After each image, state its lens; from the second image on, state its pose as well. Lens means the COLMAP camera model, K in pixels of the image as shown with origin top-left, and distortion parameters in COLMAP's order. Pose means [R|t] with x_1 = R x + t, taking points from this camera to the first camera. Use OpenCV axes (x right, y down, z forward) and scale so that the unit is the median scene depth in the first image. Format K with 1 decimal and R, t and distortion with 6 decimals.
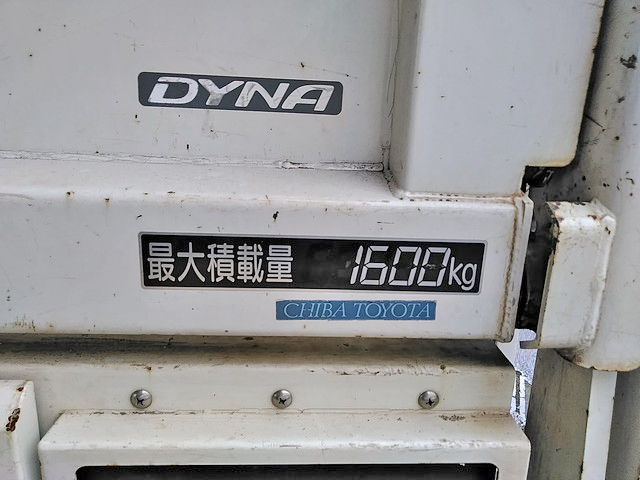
lens RADIAL K [[649.6, 0, 319.5], [0, 649.6, 217.3], [0, 0, 1]] dist [0.111491, -0.008772]
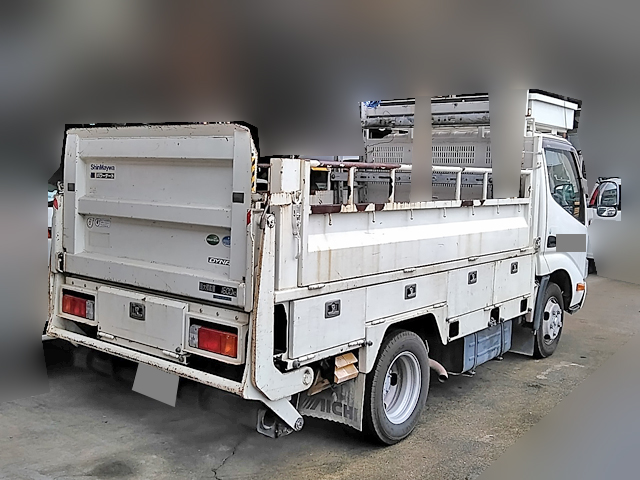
lens RADIAL K [[649.6, 0, 319.5], [0, 649.6, 217.3], [0, 0, 1]] dist [0.111491, -0.008772]
pose [[0.743079, 0.013020, -0.669077, 4.896559], [-0.157879, 0.974999, -0.156367, 0.220802], [0.650314, 0.221826, 0.726557, -3.078547]]
